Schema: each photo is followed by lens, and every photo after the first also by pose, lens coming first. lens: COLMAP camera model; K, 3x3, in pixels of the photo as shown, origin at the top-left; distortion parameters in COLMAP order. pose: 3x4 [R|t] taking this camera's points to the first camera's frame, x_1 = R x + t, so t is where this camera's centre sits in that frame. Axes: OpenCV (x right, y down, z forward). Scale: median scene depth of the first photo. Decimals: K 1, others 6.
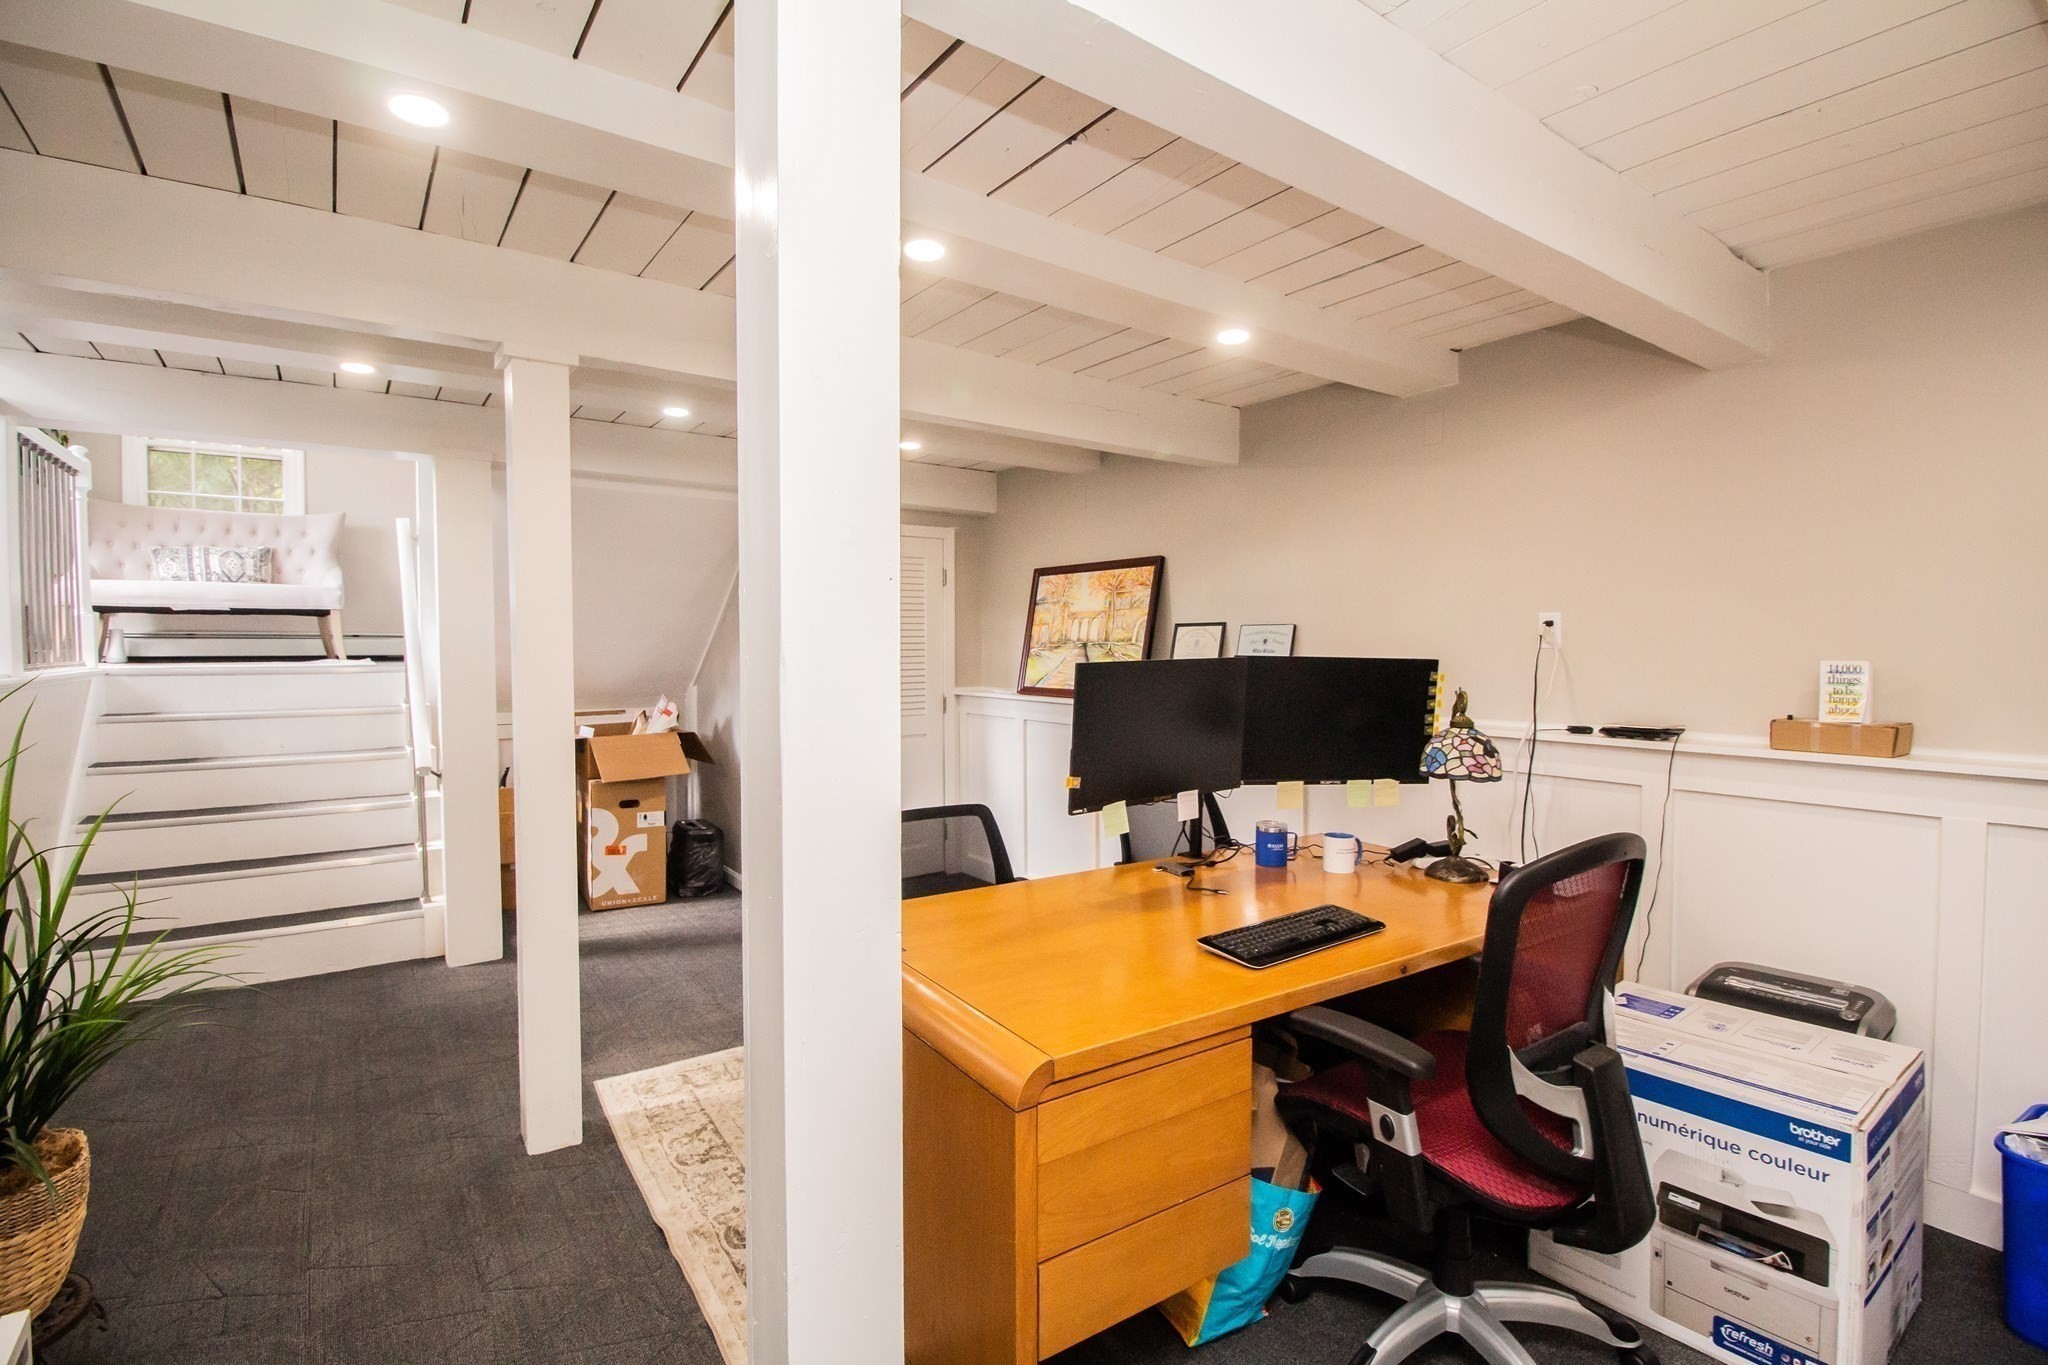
lens RADIAL K [[943.4, 0, 1034.5], [0, 943.4, 657.2], [0, 0, 1]] dist [0.002737, -0.015528]
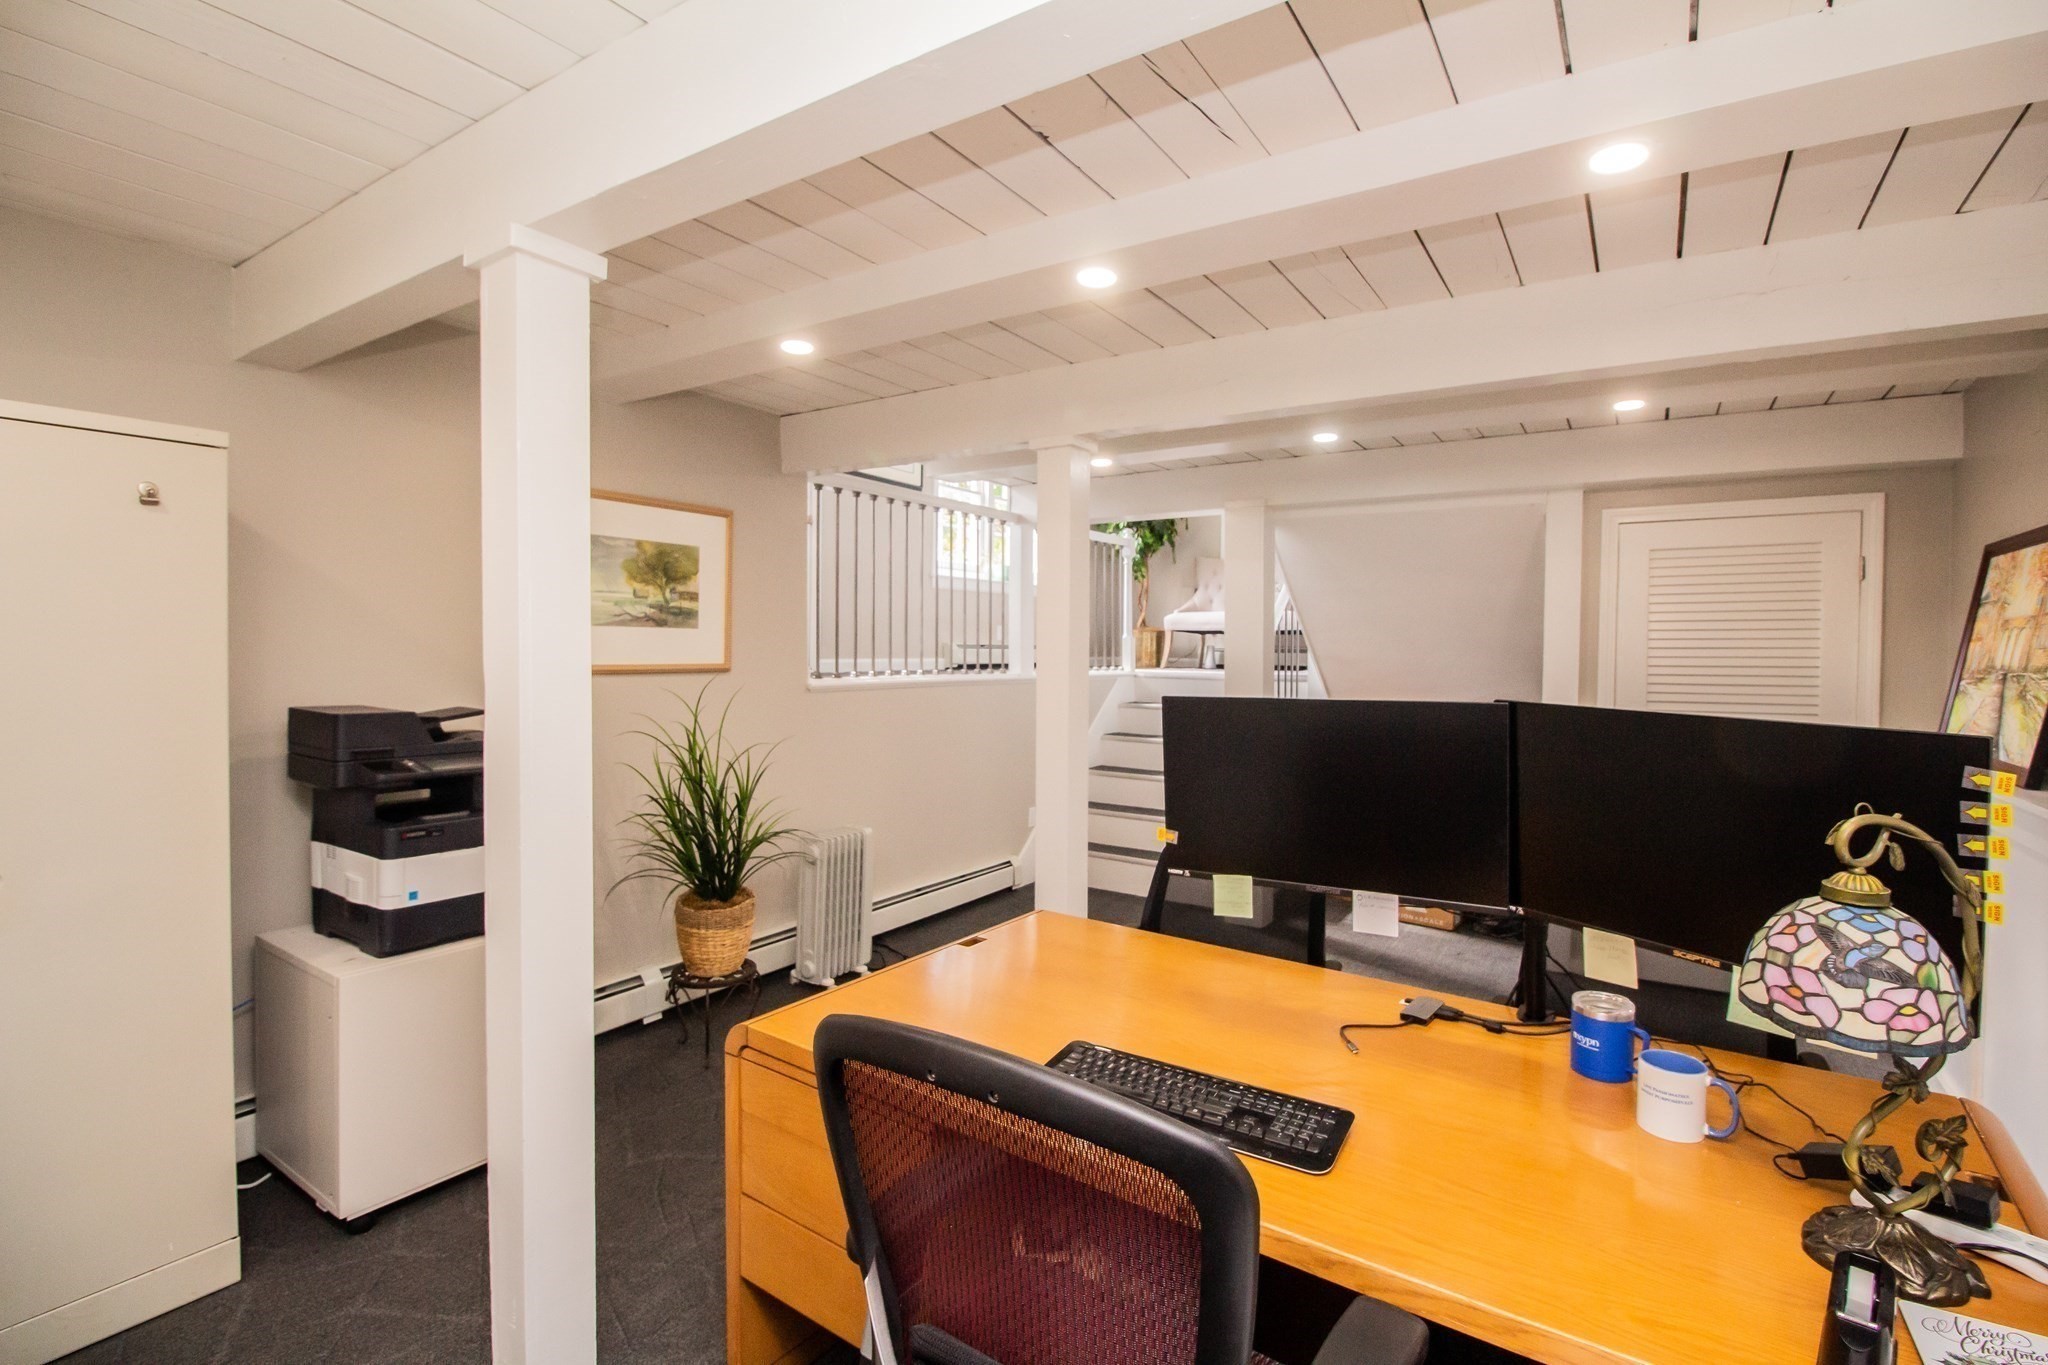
lens RADIAL K [[943.4, 0, 1034.5], [0, 943.4, 657.2], [0, 0, 1]] dist [0.002737, -0.015528]
pose [[0.357507, 0.011647, -0.933838, 0.378374], [-0.023508, 0.999718, 0.003469, -0.013773], [0.933615, 0.020712, 0.357680, 0.275294]]
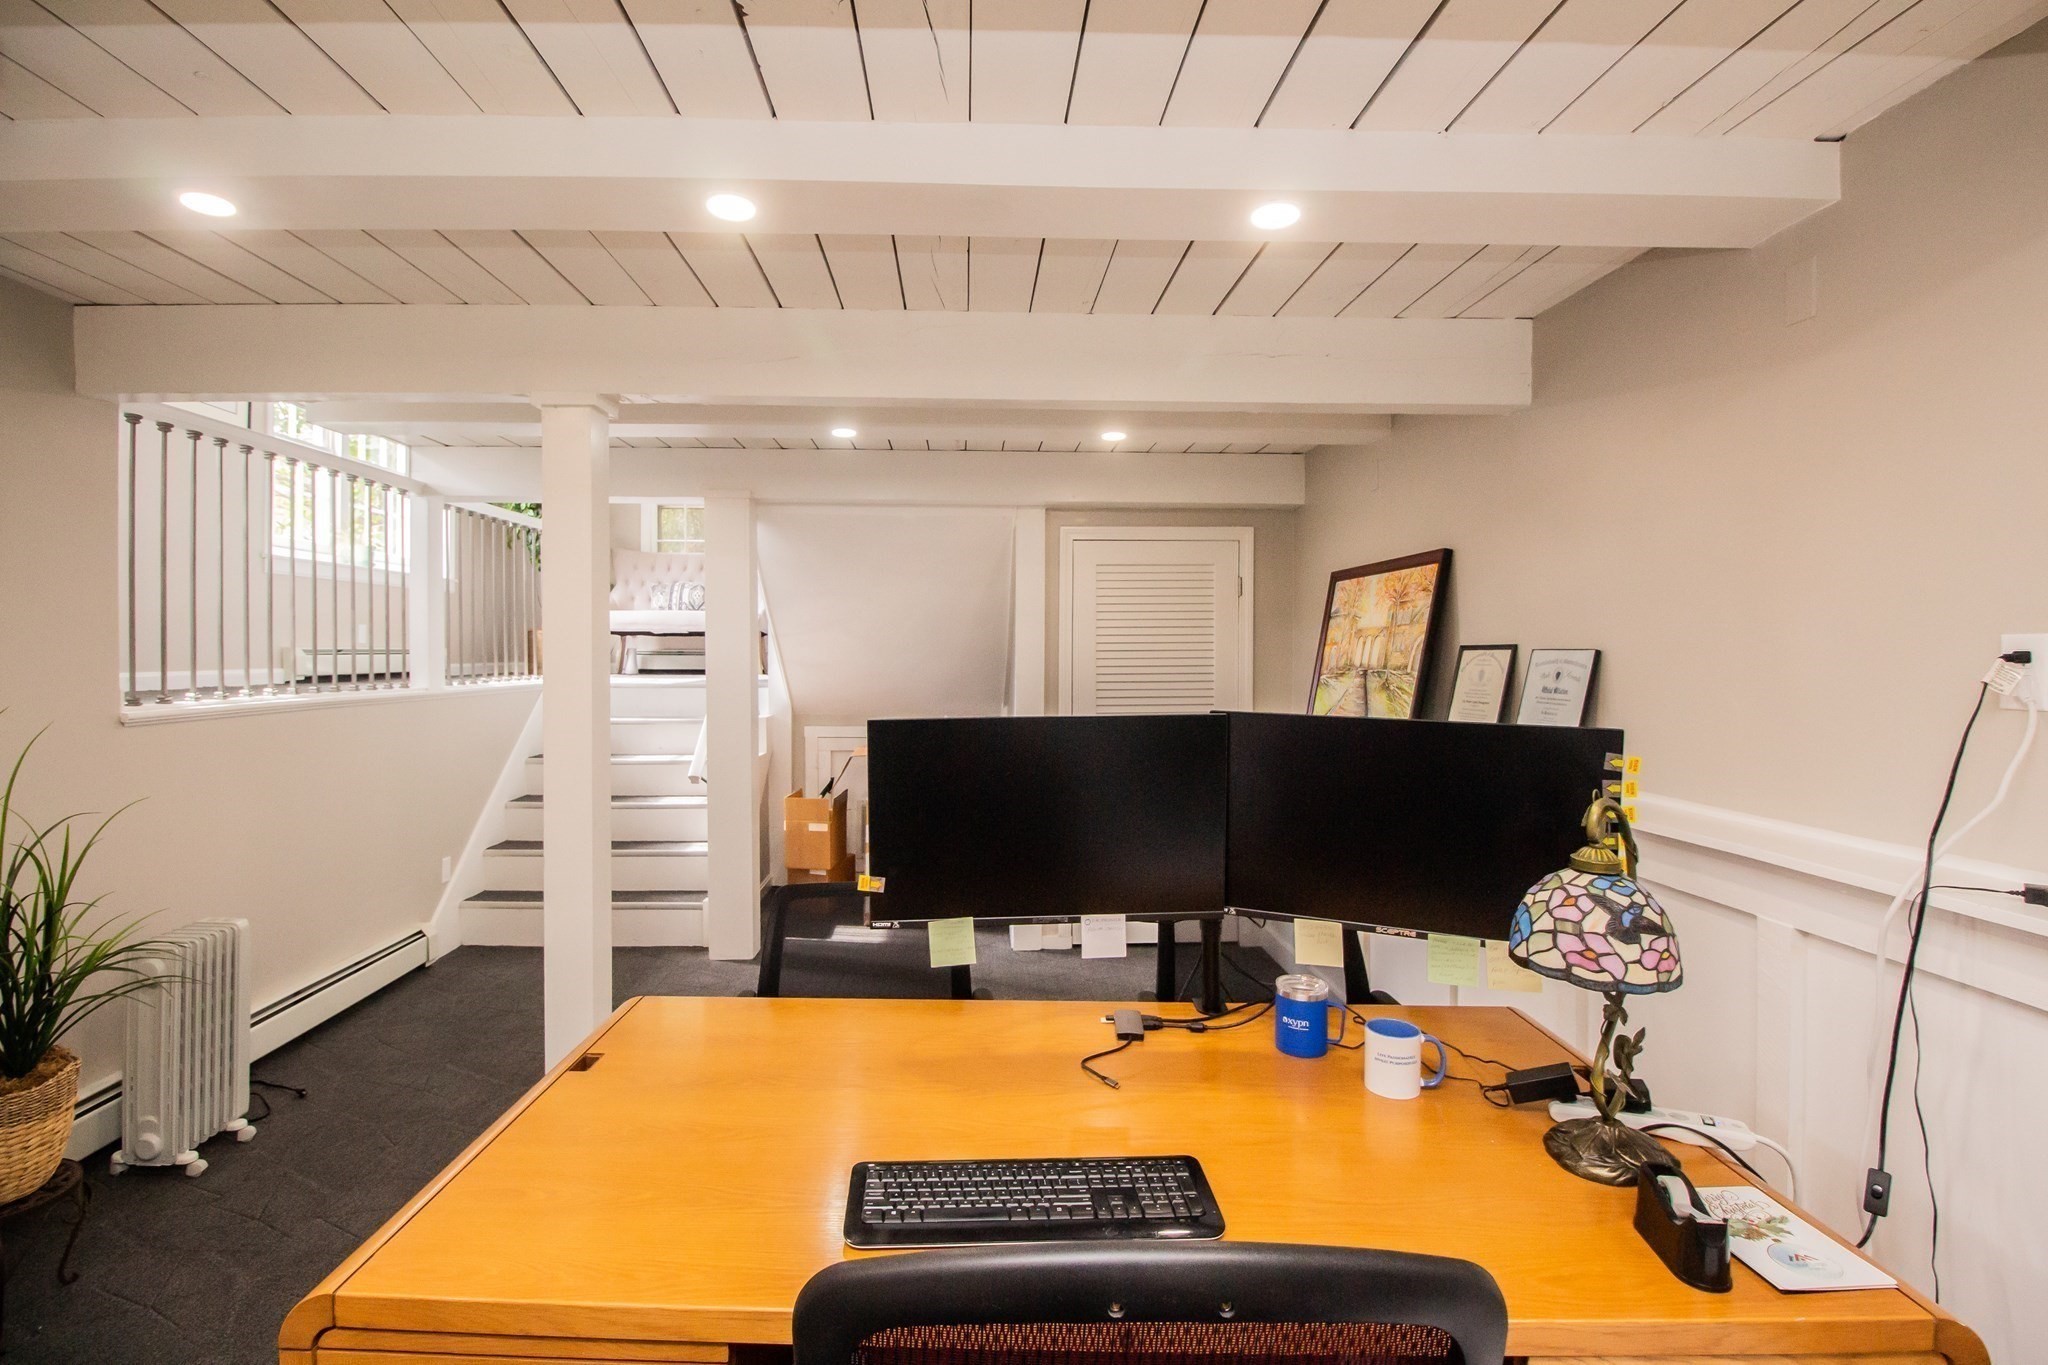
lens RADIAL K [[979.4, 0, 986.6], [0, 979.4, 648.0], [0, 0, 1]] dist [-0.001003, -0.012857]
pose [[0.821717, -0.000551, -0.569895, 0.258748], [-0.010360, 0.999820, -0.015905, -0.017881], [0.569801, 0.018973, 0.821564, 0.203548]]
